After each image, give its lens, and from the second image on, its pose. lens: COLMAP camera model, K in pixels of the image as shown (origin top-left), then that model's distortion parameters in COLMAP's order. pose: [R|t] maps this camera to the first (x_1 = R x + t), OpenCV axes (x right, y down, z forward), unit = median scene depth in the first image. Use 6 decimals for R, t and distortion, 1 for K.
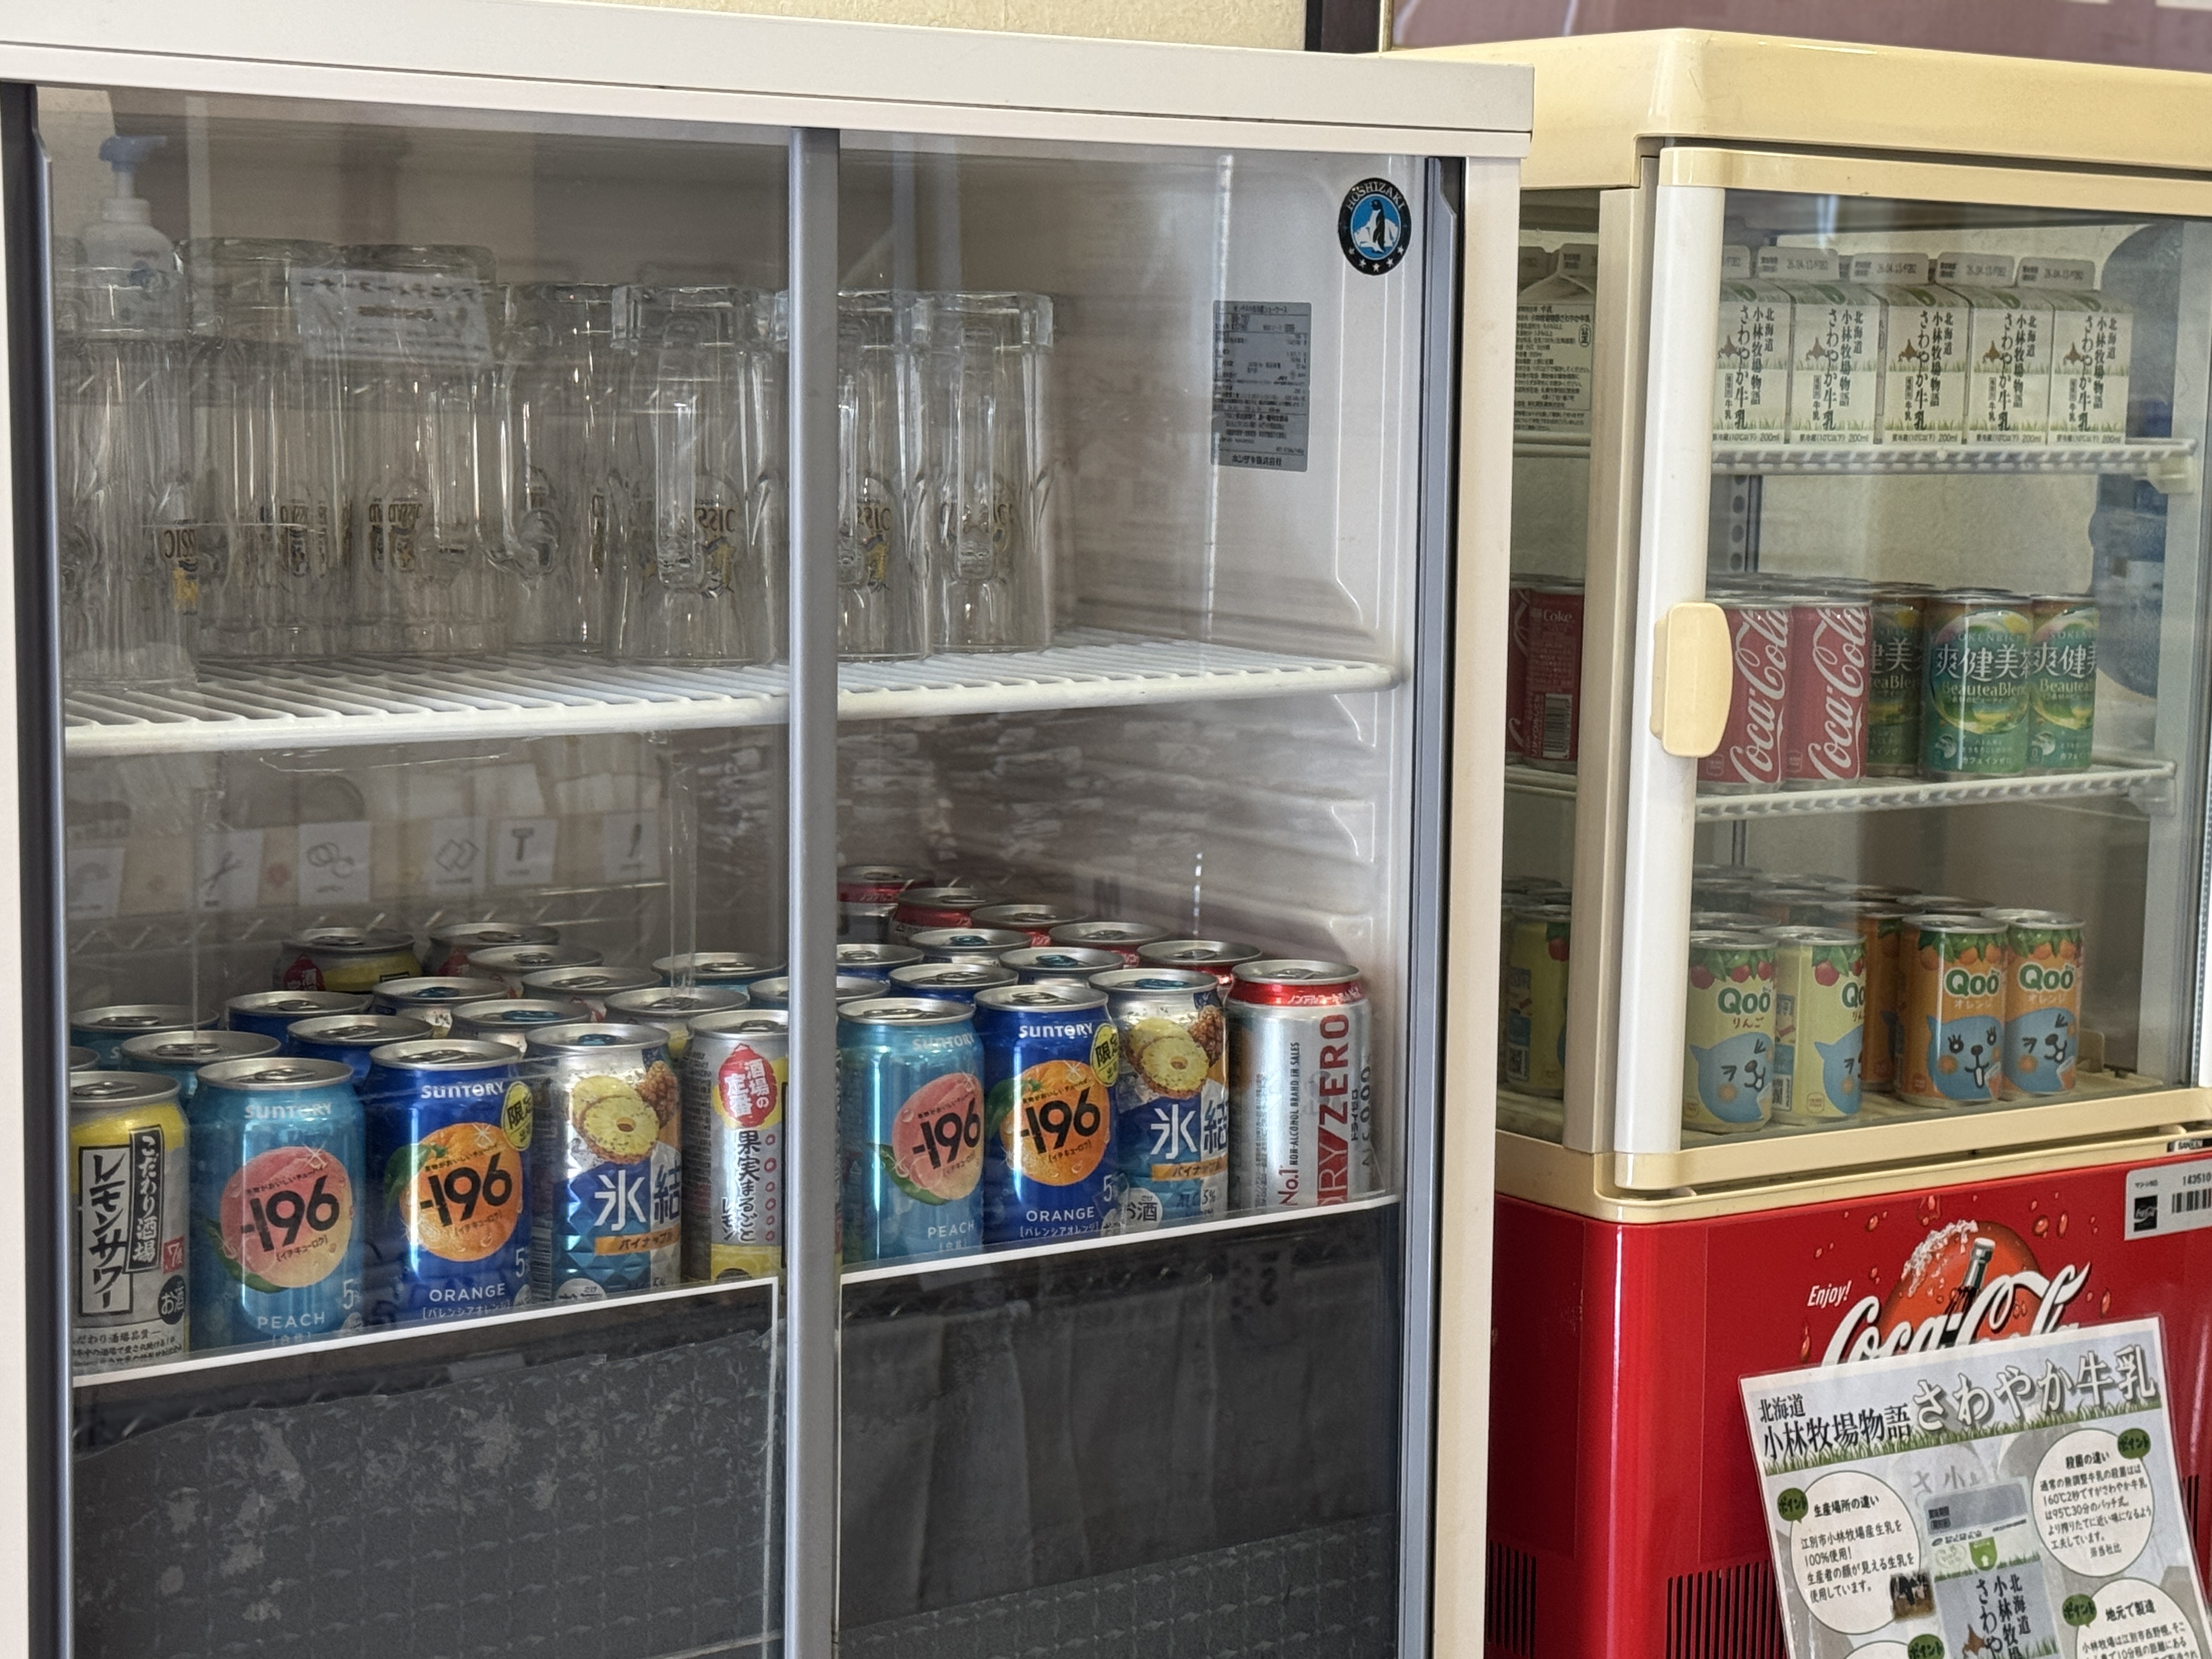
lens RADIAL K [[4039.4, 0, 1106.0], [0, 4039.4, 829.5], [0, 0, 1]] dist [0.169676, -0.233745]
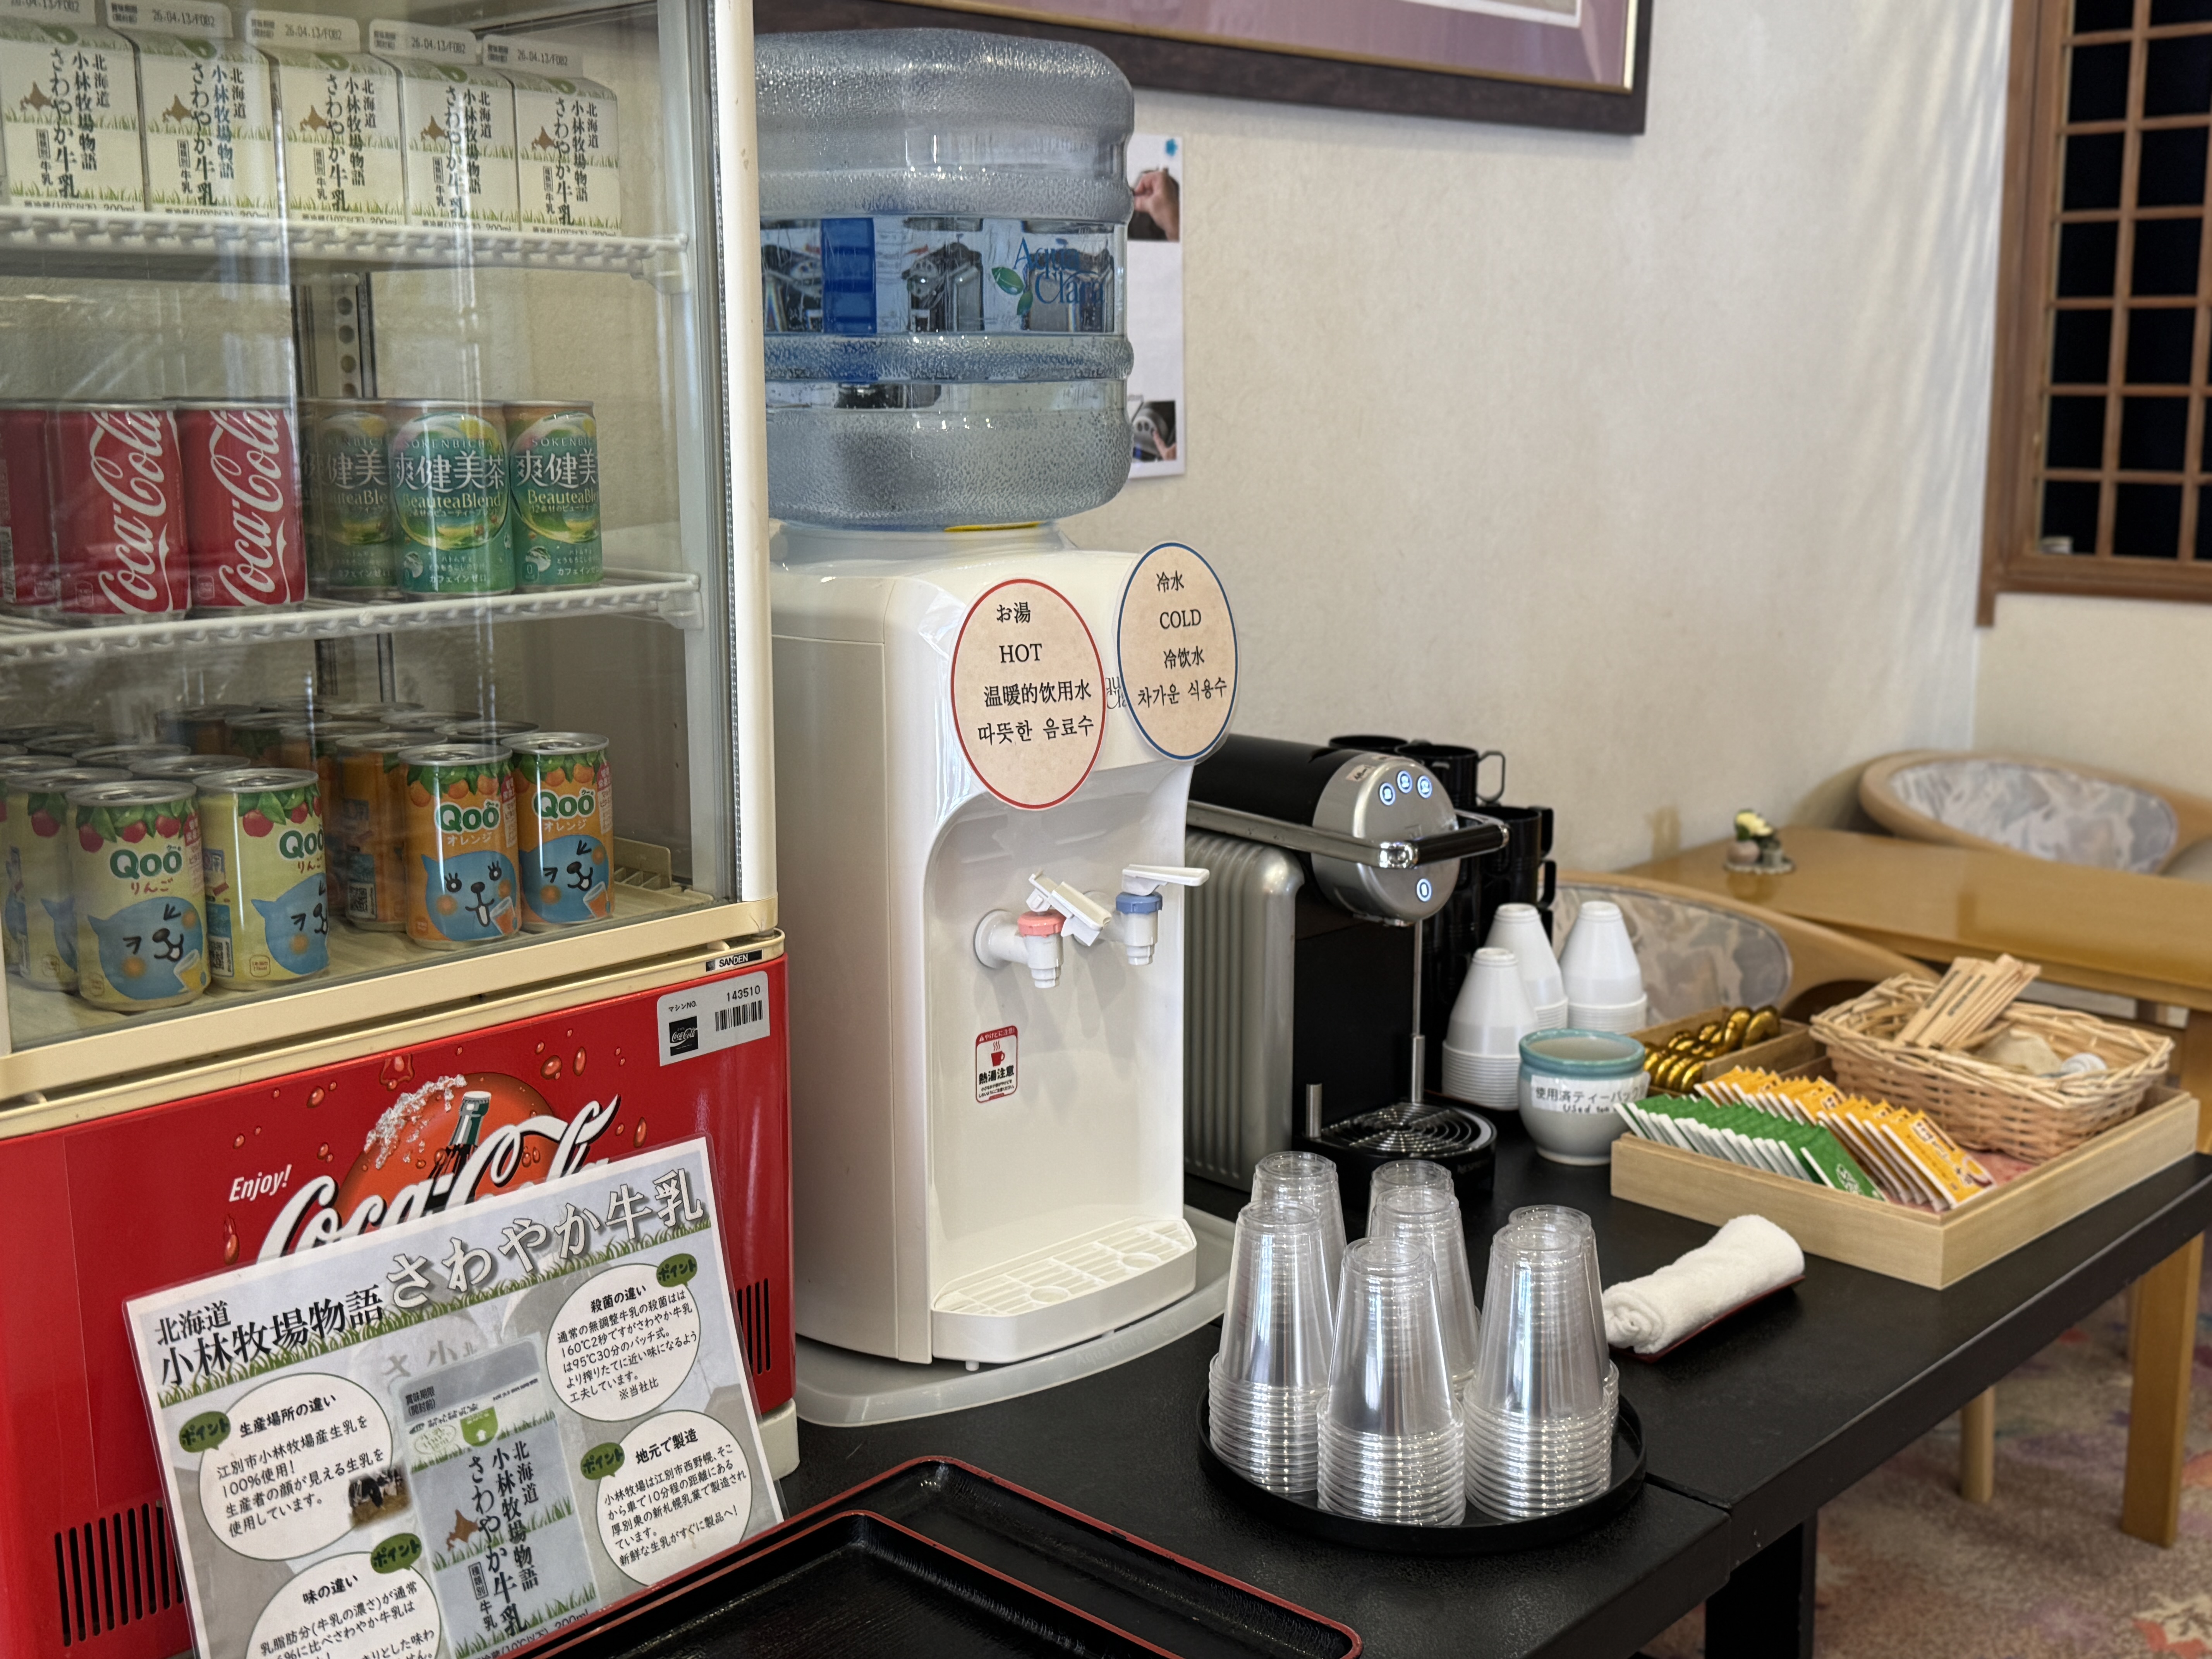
lens RADIAL K [[2509.8, 0, 1106.0], [0, 2509.8, 829.5], [0, 0, 1]] dist [0.207895, -0.609296]
pose [[0.973717, -0.060838, 0.219486, 0.231233], [0.043809, 0.995698, 0.081643, -0.000871], [-0.223509, -0.069882, 0.972193, 0.402967]]
